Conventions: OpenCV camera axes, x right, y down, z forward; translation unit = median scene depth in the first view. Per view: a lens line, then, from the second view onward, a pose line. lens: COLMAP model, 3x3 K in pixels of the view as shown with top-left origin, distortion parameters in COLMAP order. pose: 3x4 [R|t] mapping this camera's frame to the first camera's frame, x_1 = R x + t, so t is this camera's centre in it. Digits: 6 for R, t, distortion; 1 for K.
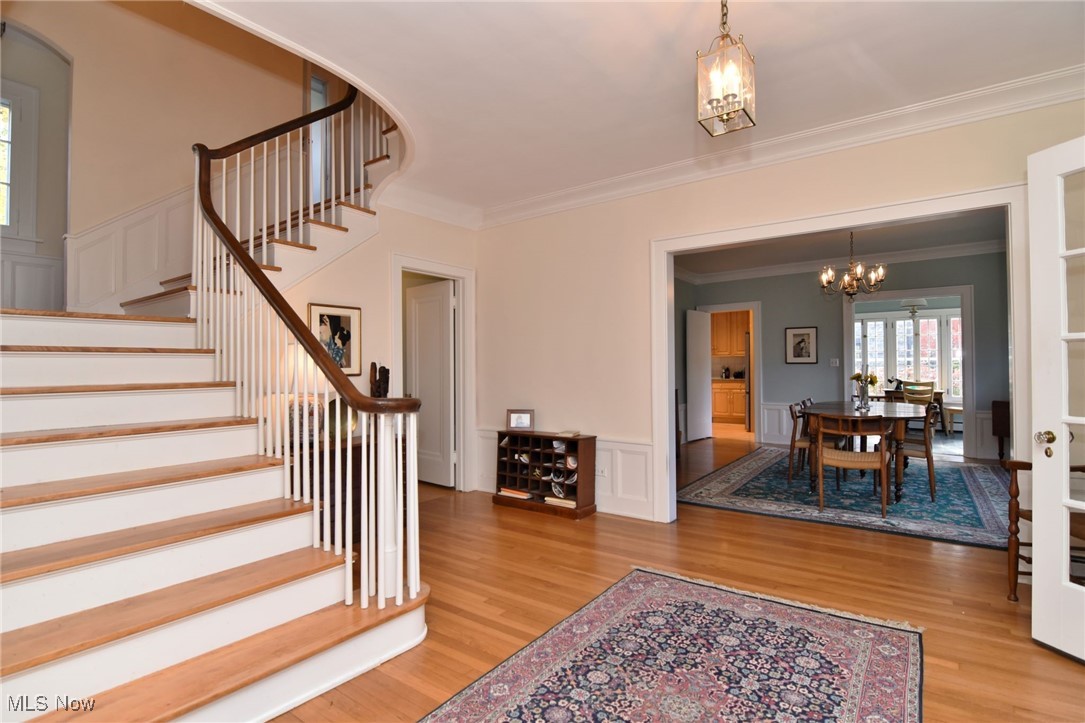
lens RADIAL K [[524.0, 0, 547.3], [0, 524.0, 363.4], [0, 0, 1]] dist [-0.002008, -0.000780]
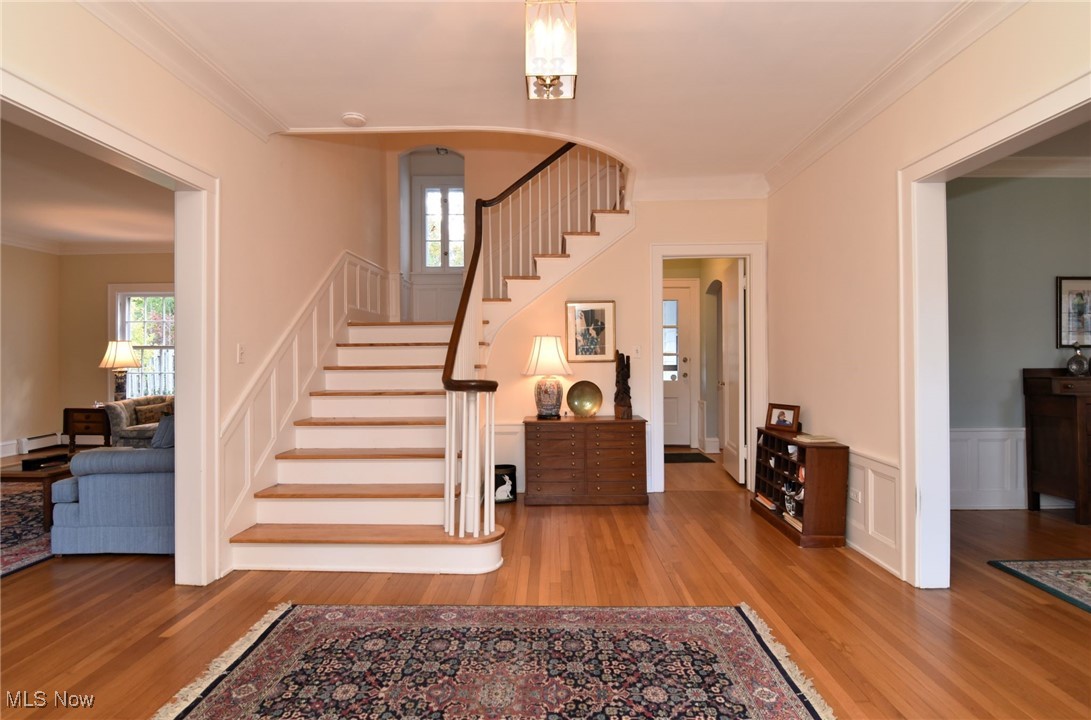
lens RADIAL K [[549.4, 0, 545.6], [0, 549.4, 358.6], [0, 0, 1]] dist [-0.014324, -0.001073]
pose [[0.574338, 0.007042, -0.818588, 0.751624], [0.007292, 0.999879, 0.013717, -0.000830], [0.818586, -0.013847, 0.574217, 0.310538]]
